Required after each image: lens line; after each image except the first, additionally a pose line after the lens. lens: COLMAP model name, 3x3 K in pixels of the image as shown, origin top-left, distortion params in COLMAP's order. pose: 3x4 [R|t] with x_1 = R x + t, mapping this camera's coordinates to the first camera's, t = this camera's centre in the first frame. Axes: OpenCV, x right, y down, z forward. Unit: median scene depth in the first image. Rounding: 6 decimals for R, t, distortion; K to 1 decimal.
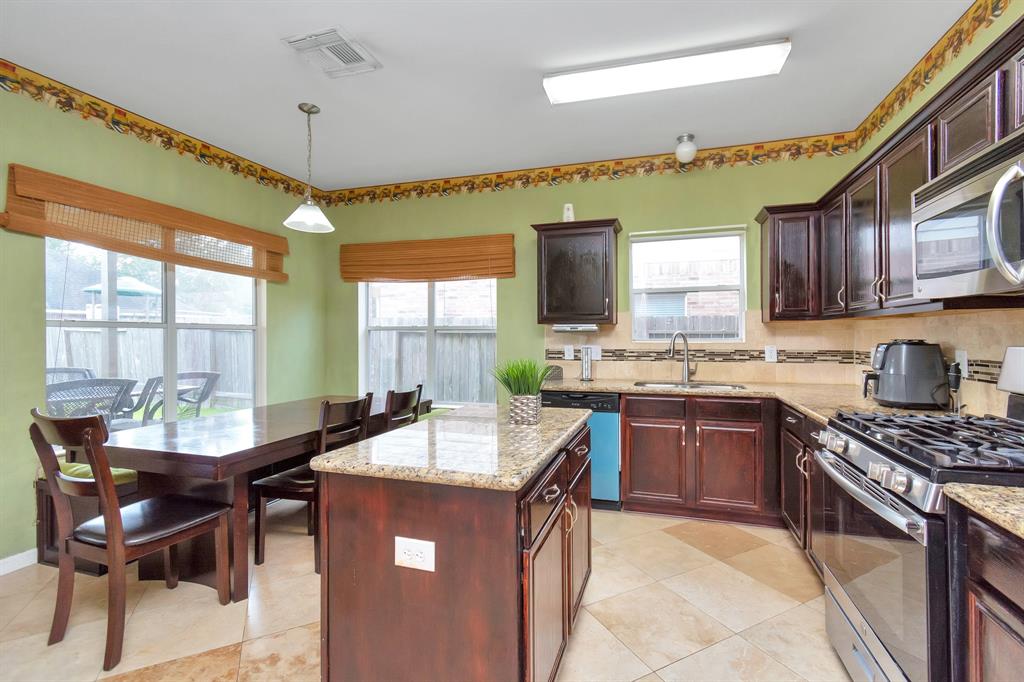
lens RADIAL K [[461.2, 0, 518.7], [0, 461.2, 337.4], [0, 0, 1]] dist [0.004038, -0.002202]
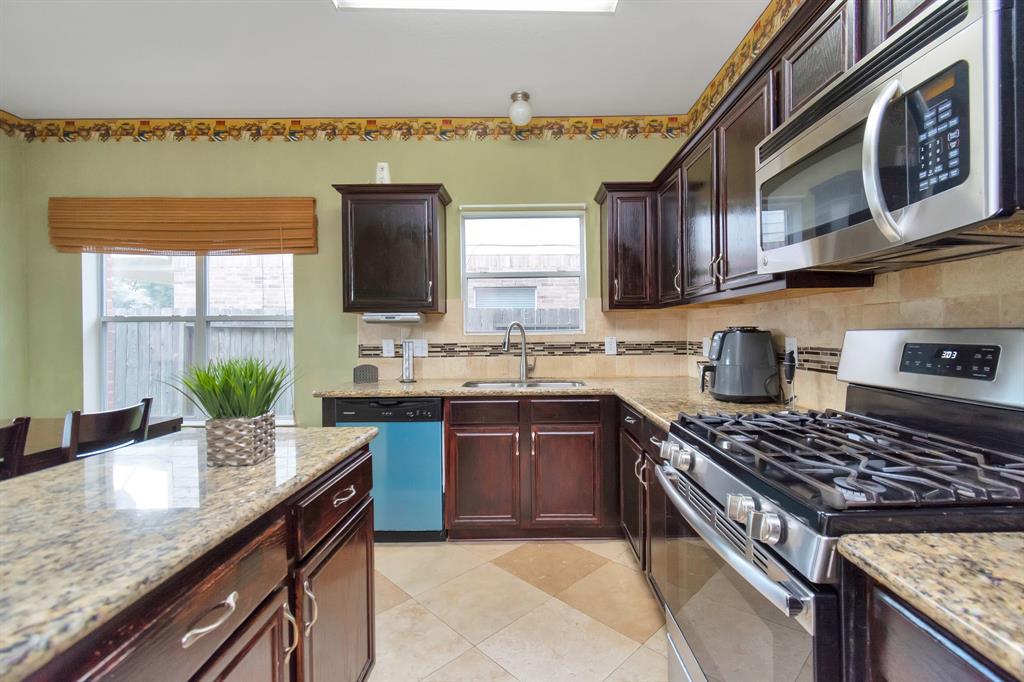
lens RADIAL K [[461.2, 0, 520.5], [0, 461.2, 338.5], [0, 0, 1]] dist [0.004038, -0.002202]
pose [[0.955980, -0.010320, 0.293252, 0.114155], [0.007764, 0.999921, 0.009878, 0.011612], [-0.293330, -0.007167, 0.955984, 0.187757]]
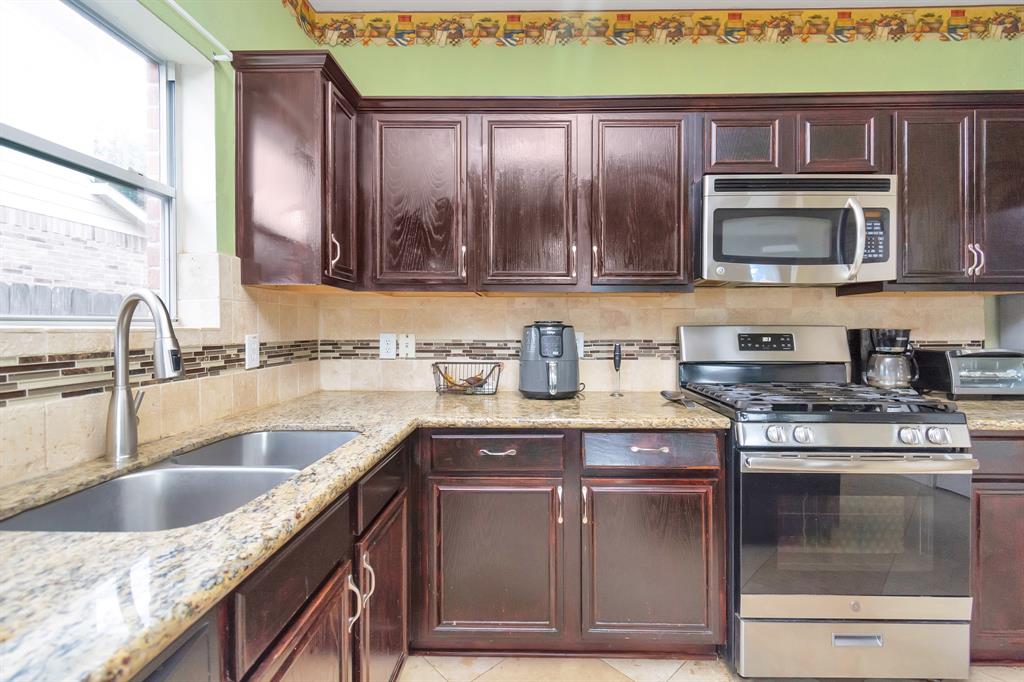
lens RADIAL K [[461.2, 0, 516.4], [0, 461.2, 331.8], [0, 0, 1]] dist [0.004038, -0.002202]
pose [[-0.298369, -0.004516, 0.954440, 0.002735], [0.002257, 0.999983, 0.005437, 0.014963], [-0.954448, 0.003776, -0.298354, 0.991923]]
